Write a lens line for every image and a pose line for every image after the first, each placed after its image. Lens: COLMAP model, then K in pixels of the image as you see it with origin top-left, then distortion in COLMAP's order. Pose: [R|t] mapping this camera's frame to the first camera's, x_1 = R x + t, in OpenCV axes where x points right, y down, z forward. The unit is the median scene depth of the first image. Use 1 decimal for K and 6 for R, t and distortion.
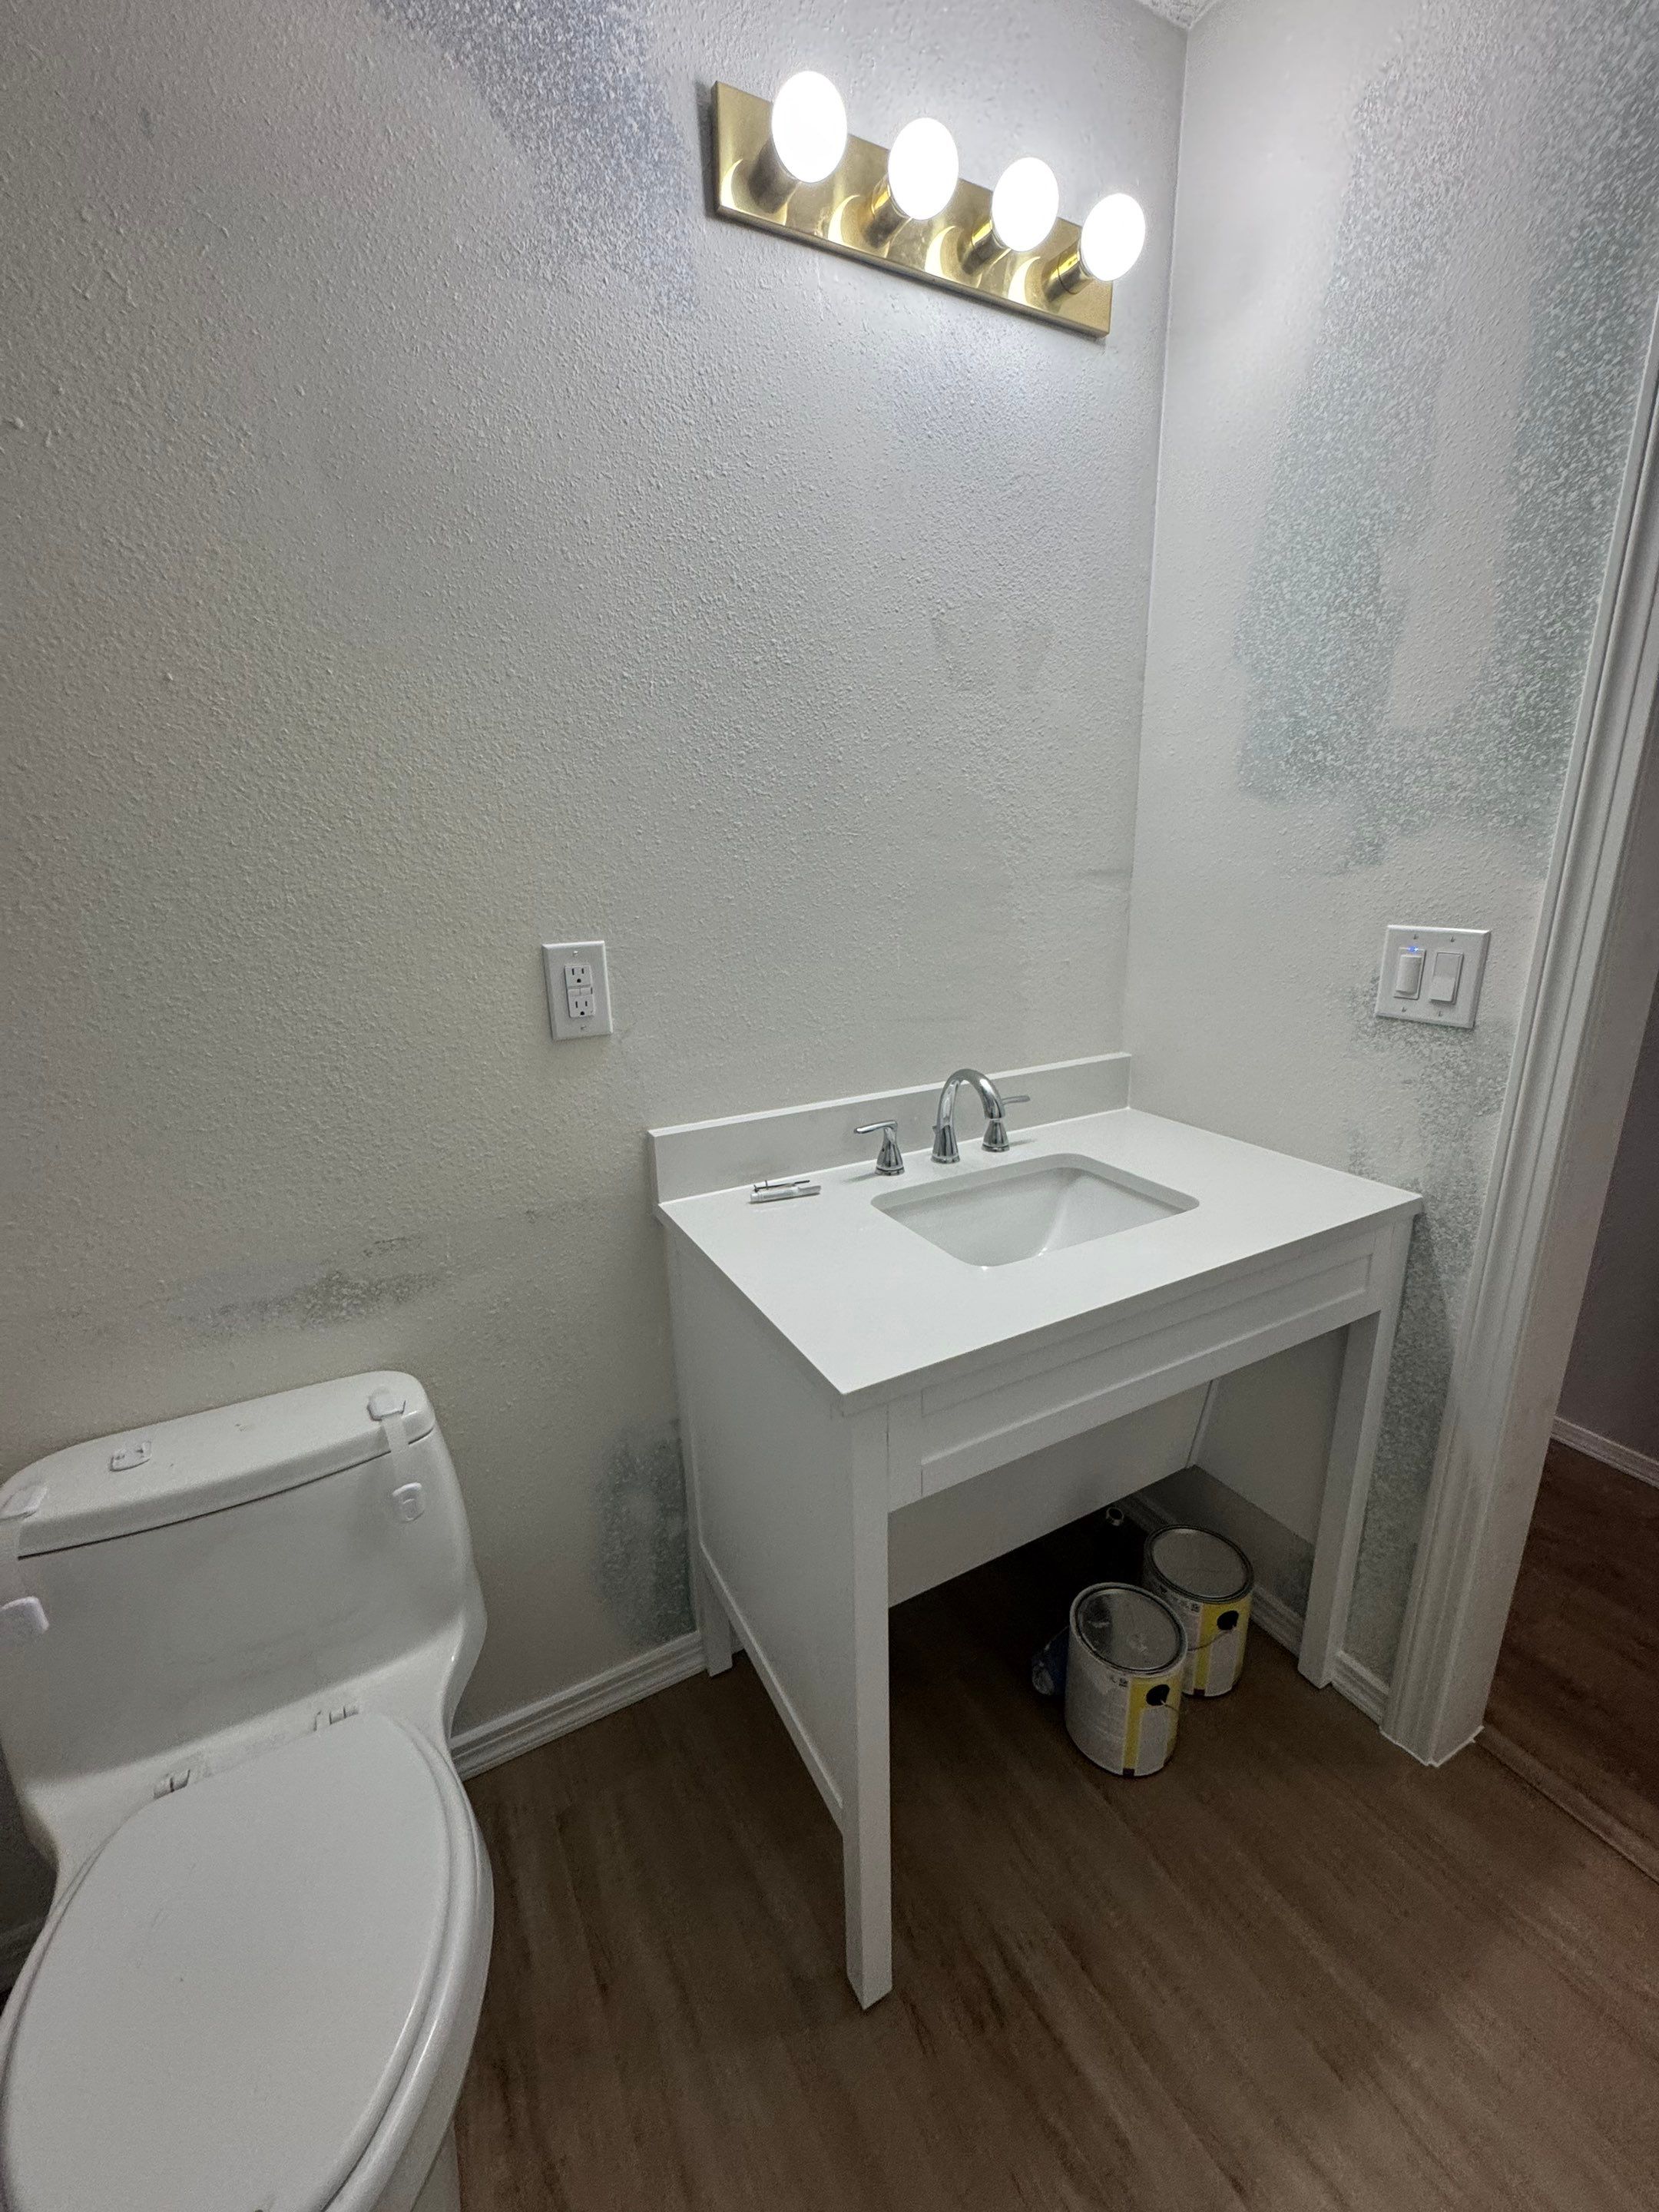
lens RADIAL K [[884.7, 0, 830.6], [0, 884.7, 1103.1], [0, 0, 1]] dist [-0.002058, -0.000356]
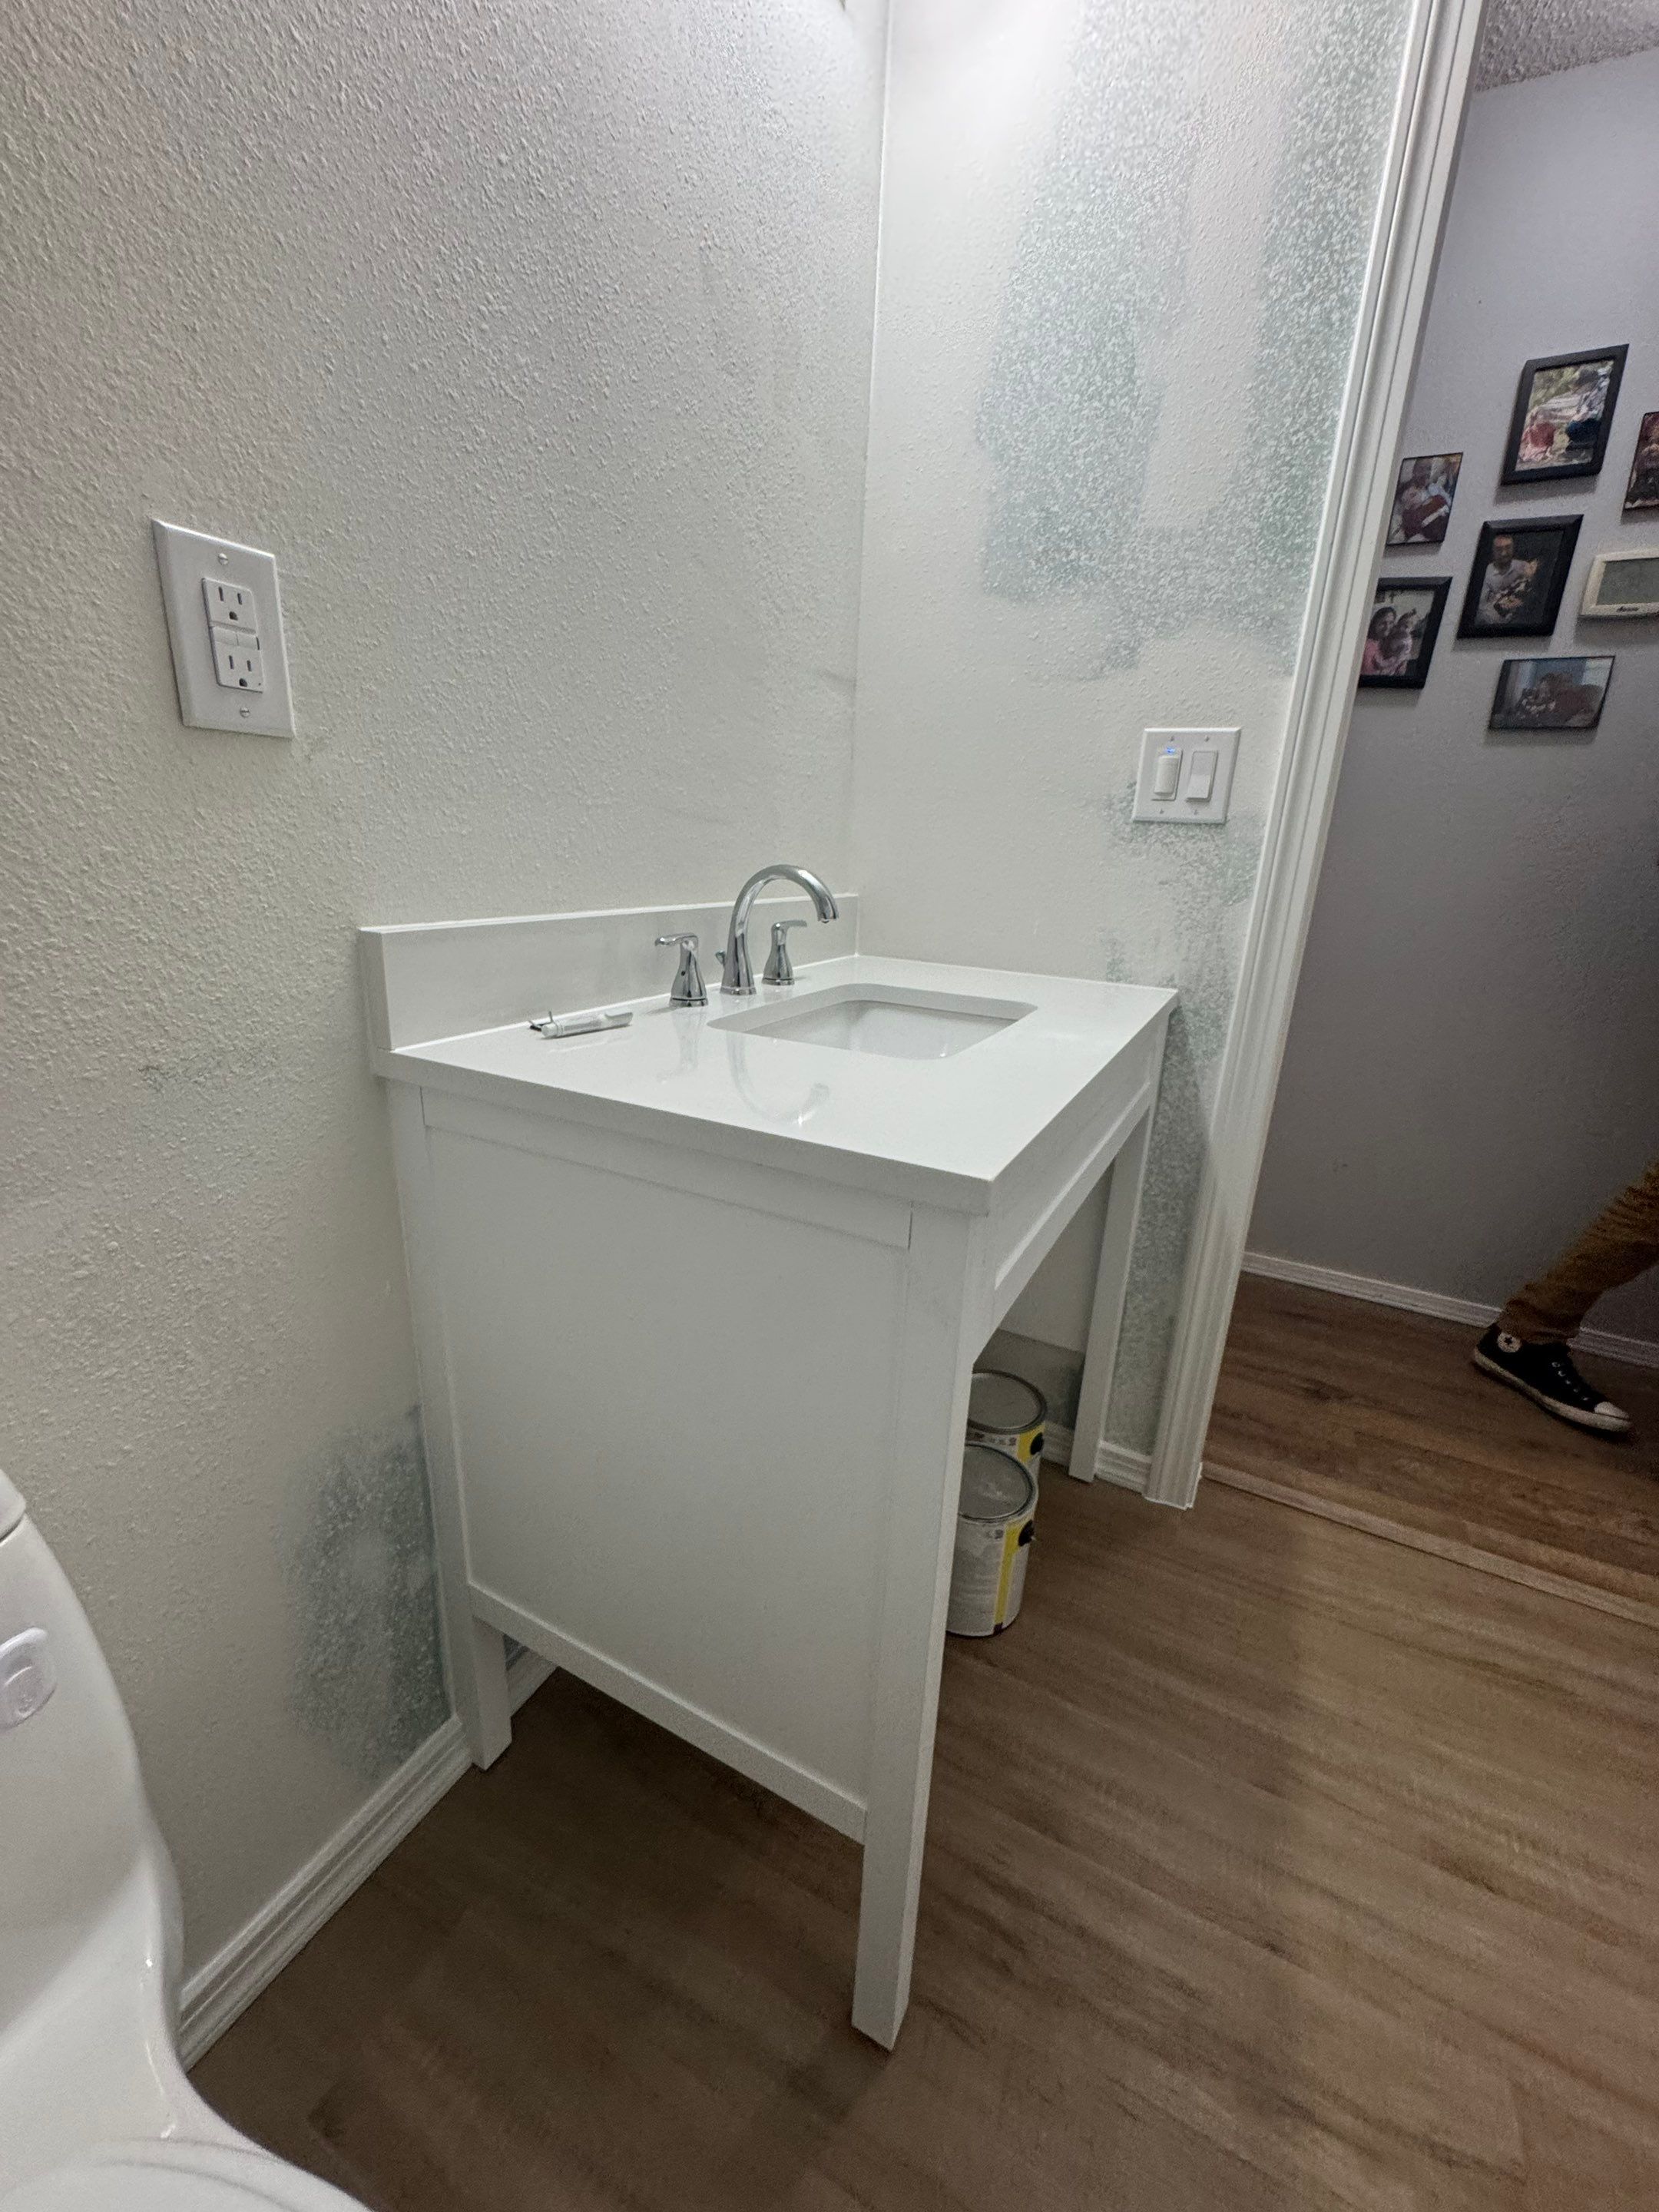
lens RADIAL K [[888.5, 0, 827.7], [0, 888.5, 1104.7], [0, 0, 1]] dist [-0.004689, 0.000126]
pose [[0.825991, -0.101337, 0.554500, -0.298963], [0.087090, 0.994838, 0.052079, 0.150813], [-0.556916, 0.005275, 0.830552, 0.340570]]
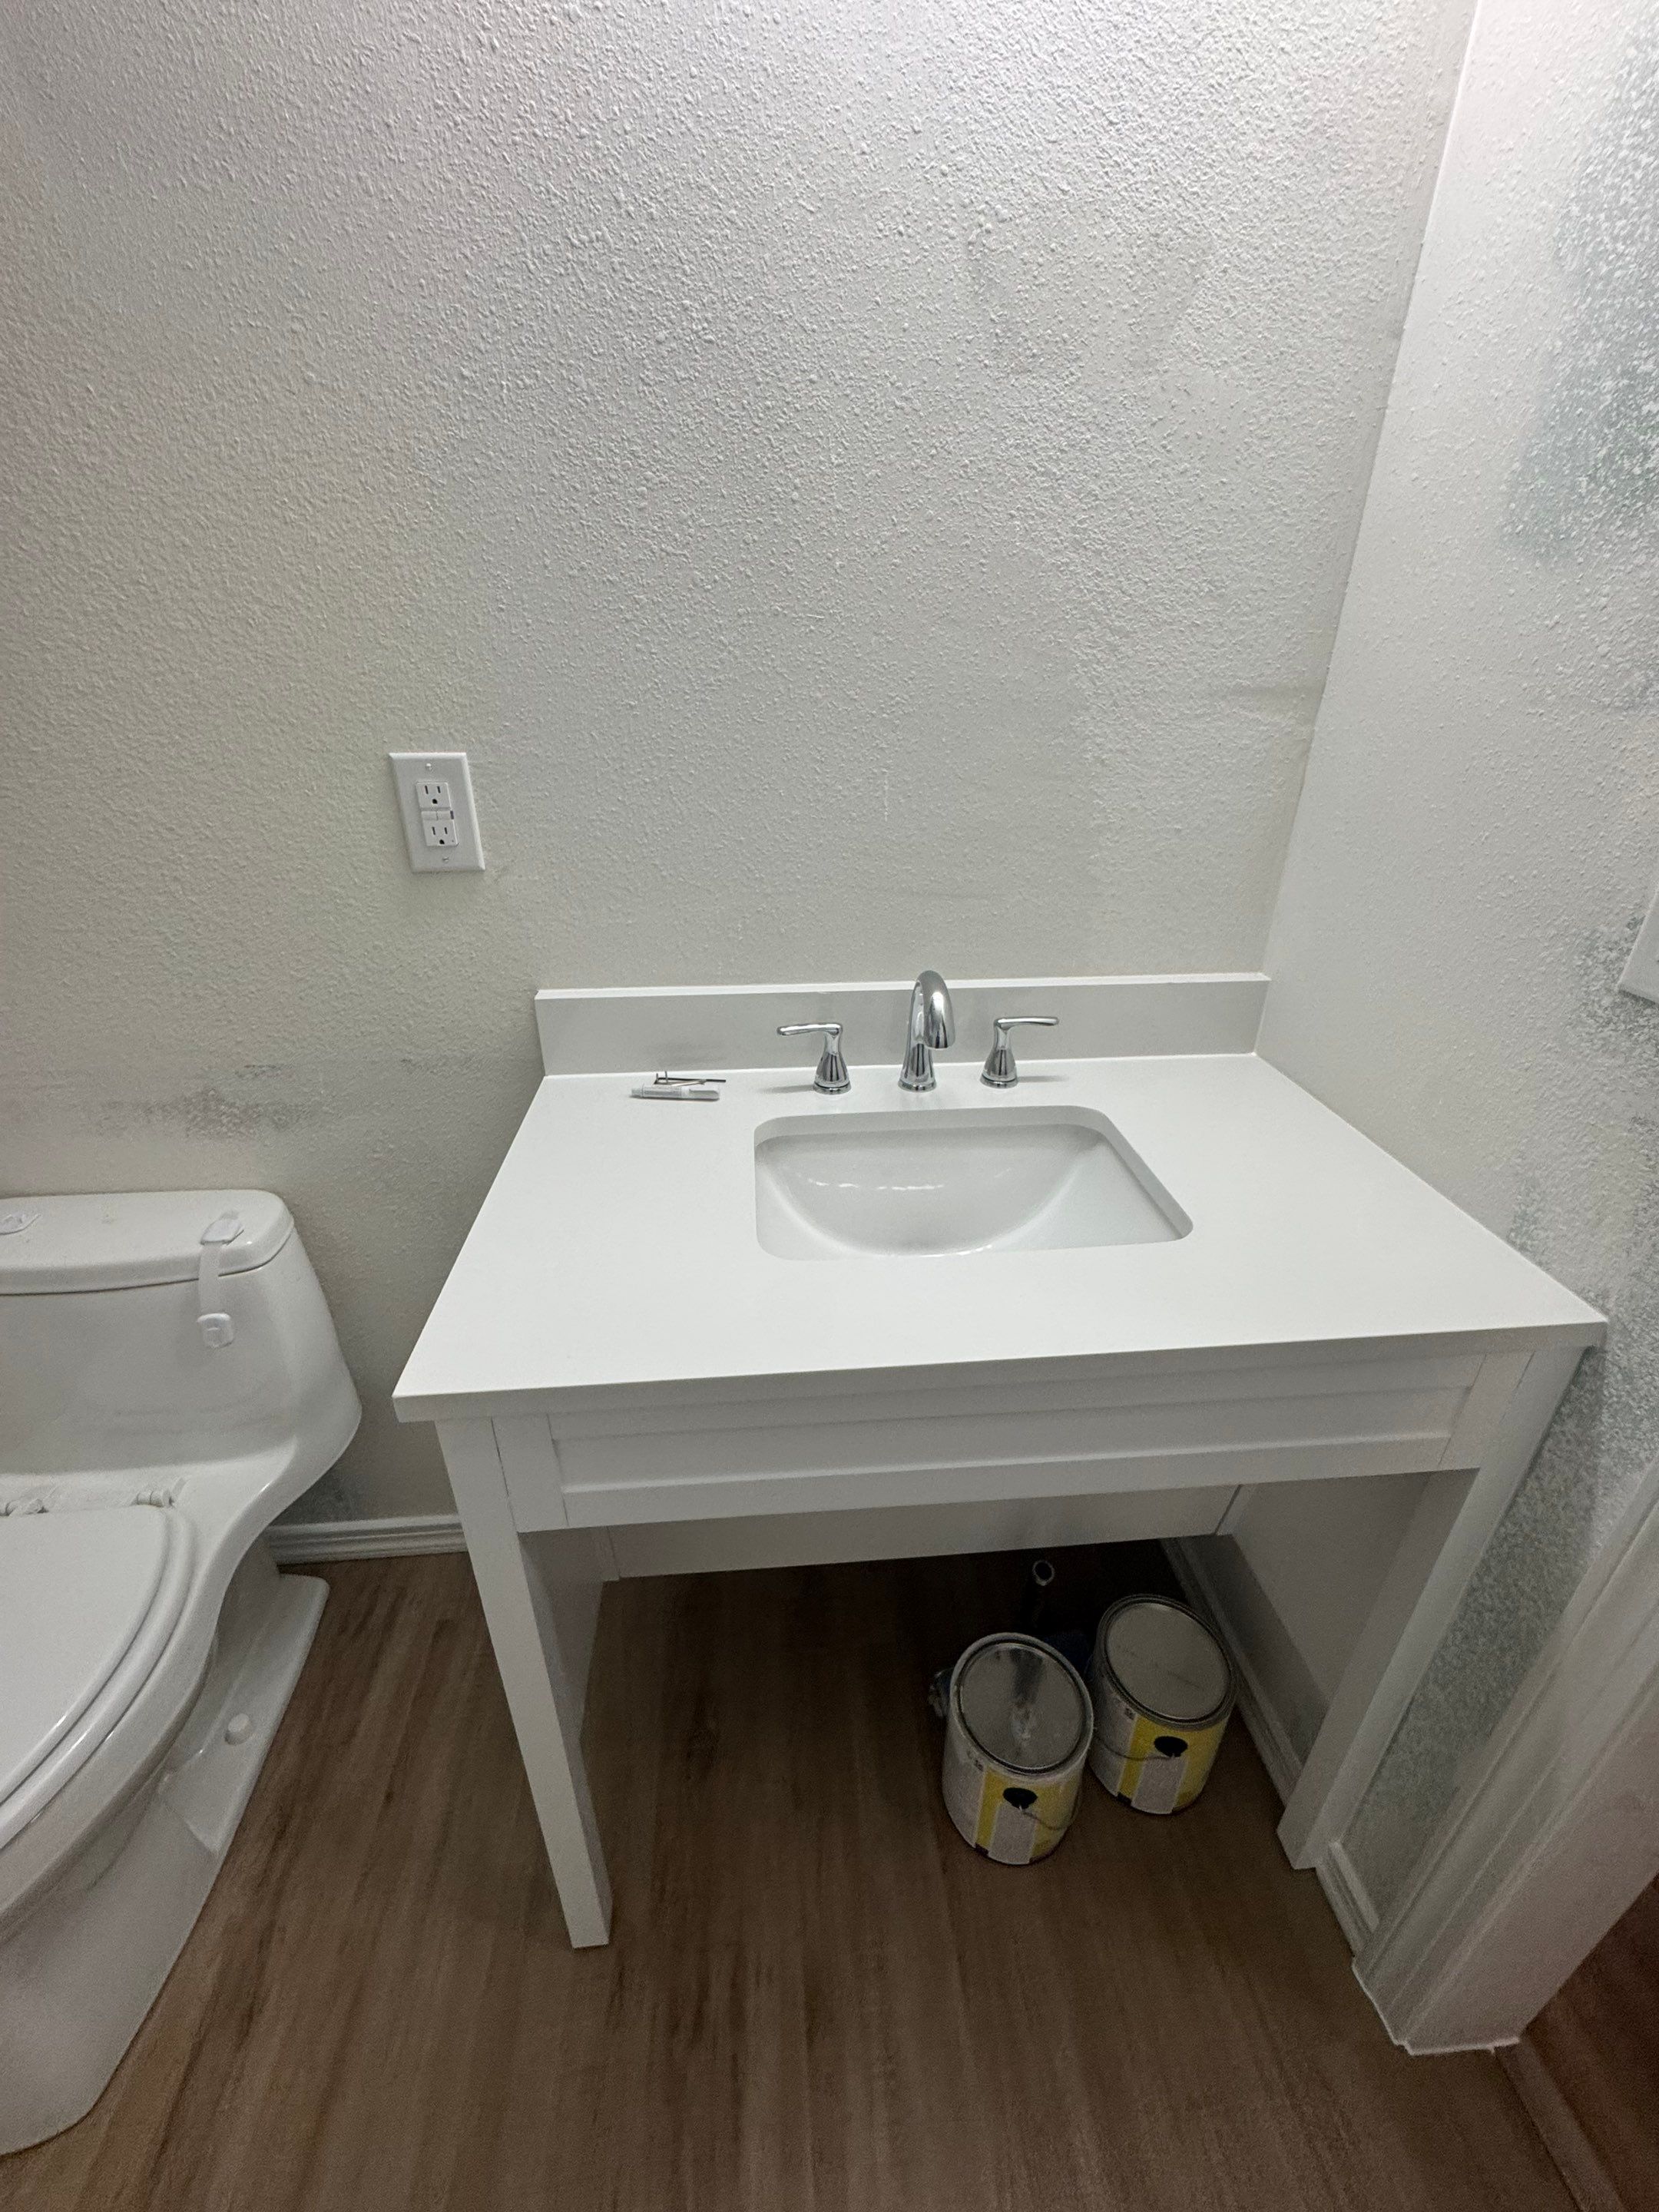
lens RADIAL K [[884.7, 0, 830.6], [0, 884.7, 1103.1], [0, 0, 1]] dist [-0.002058, -0.000356]
pose [[0.918575, 0.199225, -0.341365, 0.378637], [-0.130600, 0.968153, 0.213595, -0.085551], [0.373047, -0.151621, 0.915340, 0.318769]]
